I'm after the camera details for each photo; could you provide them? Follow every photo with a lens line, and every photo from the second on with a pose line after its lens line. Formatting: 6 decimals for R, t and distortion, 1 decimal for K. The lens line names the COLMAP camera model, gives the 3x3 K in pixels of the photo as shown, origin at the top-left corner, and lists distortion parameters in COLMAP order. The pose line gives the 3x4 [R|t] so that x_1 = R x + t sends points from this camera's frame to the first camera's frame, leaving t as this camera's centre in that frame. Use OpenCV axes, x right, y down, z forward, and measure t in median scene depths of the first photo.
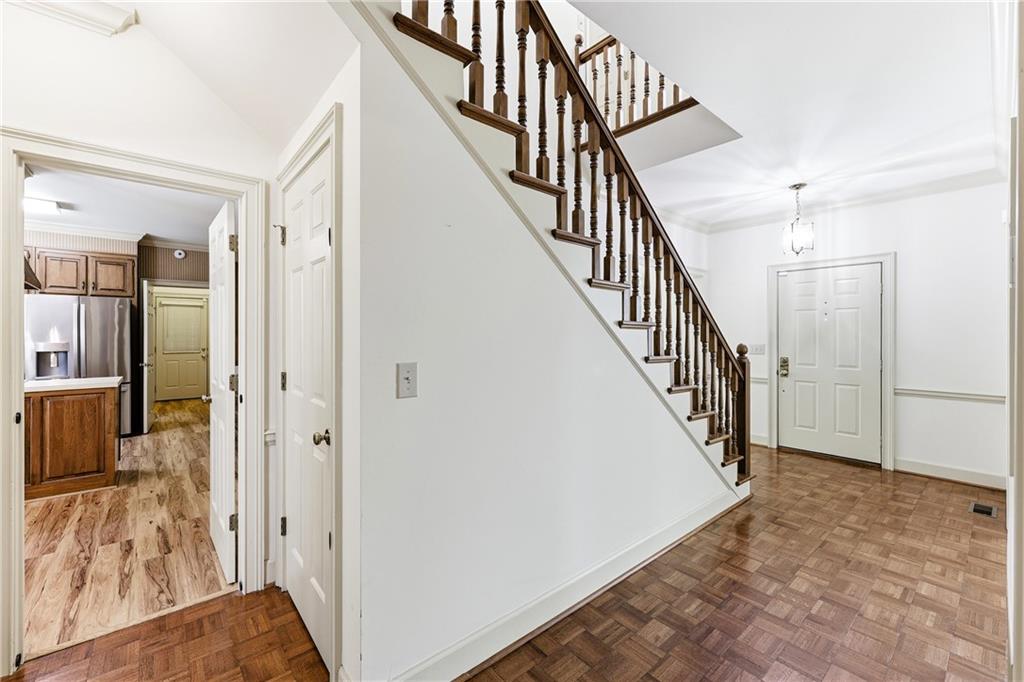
lens RADIAL K [[419.6, 0, 508.9], [0, 419.6, 333.3], [0, 0, 1]] dist [-0.001734, -0.000188]
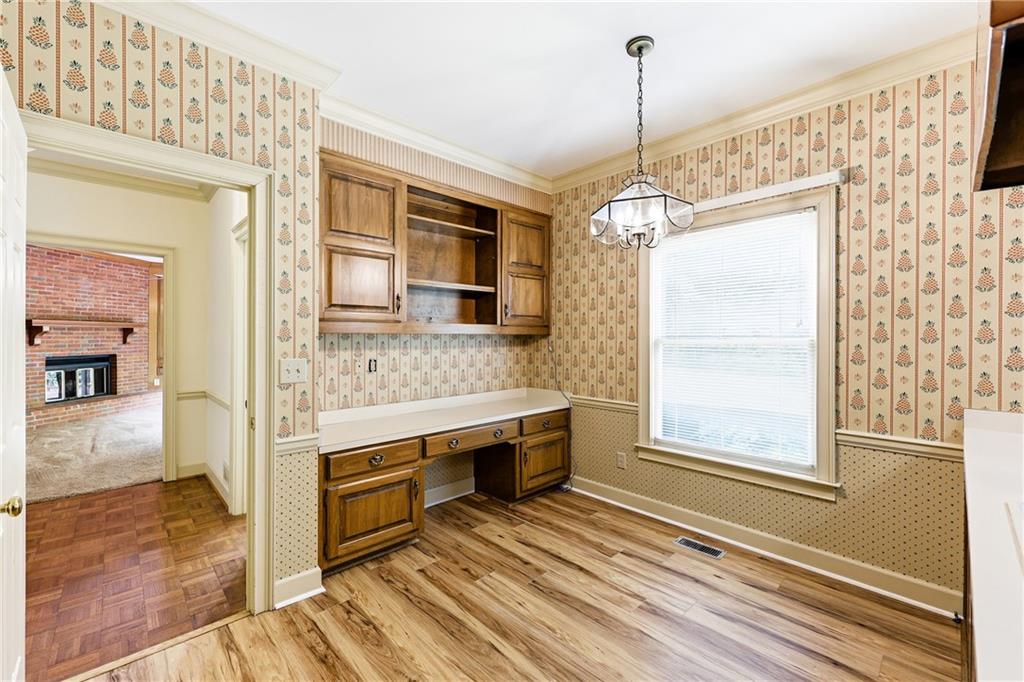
lens RADIAL K [[424.5, 0, 512.7], [0, 424.5, 337.5], [0, 0, 1]] dist [0.000617, 0.000122]
pose [[-0.998644, -0.002279, -0.052014, -0.630937], [-0.002402, 0.999994, 0.002297, -0.001324], [0.052008, 0.002419, -0.998644, 0.765862]]
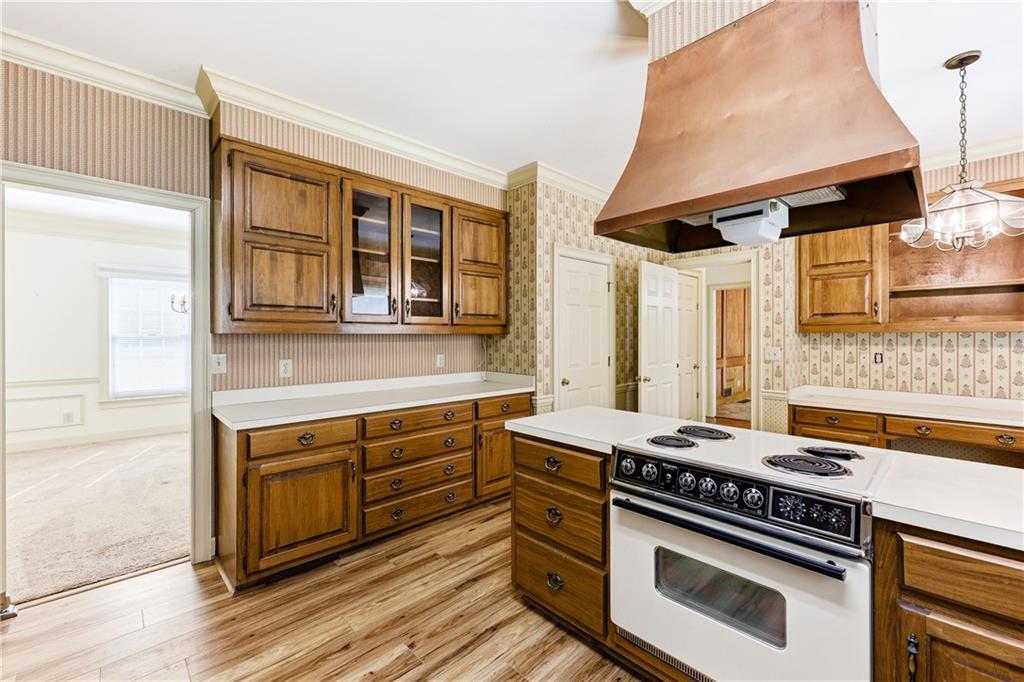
lens RADIAL K [[424.5, 0, 512.7], [0, 424.5, 337.5], [0, 0, 1]] dist [0.000617, 0.000122]
pose [[-0.059700, -0.007991, 0.998184, -1.183562], [-0.001530, 0.999968, 0.007914, -0.001292], [-0.998215, -0.001055, -0.059710, 0.847015]]
